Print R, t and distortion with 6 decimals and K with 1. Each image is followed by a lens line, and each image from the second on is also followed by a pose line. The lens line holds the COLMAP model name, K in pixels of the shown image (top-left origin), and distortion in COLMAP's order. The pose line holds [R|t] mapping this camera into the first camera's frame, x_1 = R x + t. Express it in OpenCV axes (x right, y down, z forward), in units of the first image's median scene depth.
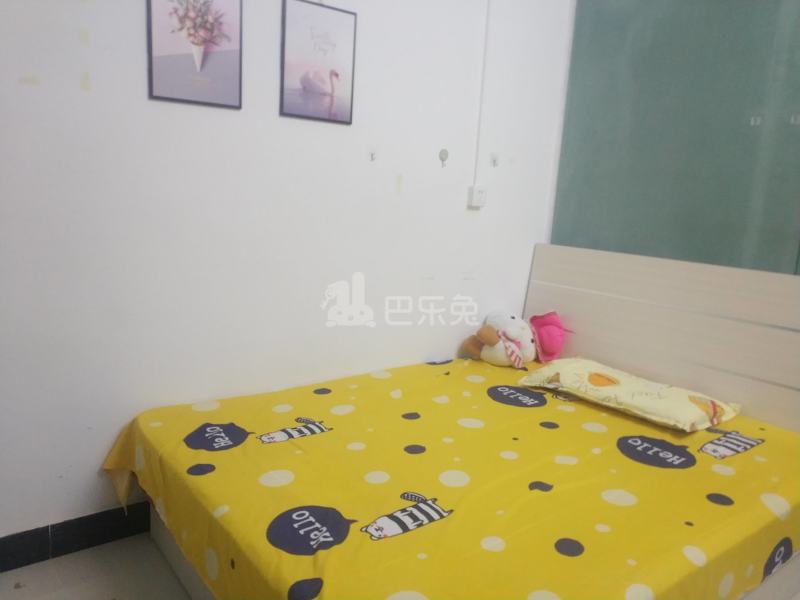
lens RADIAL K [[609.4, 0, 404.2], [0, 609.4, 296.7], [0, 0, 1]] dist [0.021516, -0.009163]
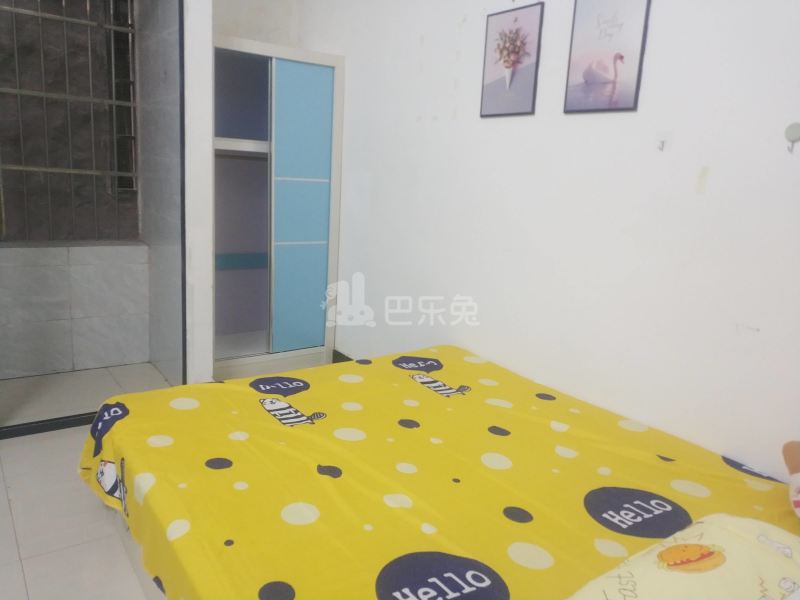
lens RADIAL K [[609.4, 0, 403.2], [0, 609.4, 299.1], [0, 0, 1]] dist [0.021516, -0.009163]
pose [[-0.023083, 0.153149, -0.987933, 0.863579], [-0.240753, 0.958263, 0.154175, -0.092177], [0.970312, 0.241406, 0.014752, 0.798688]]
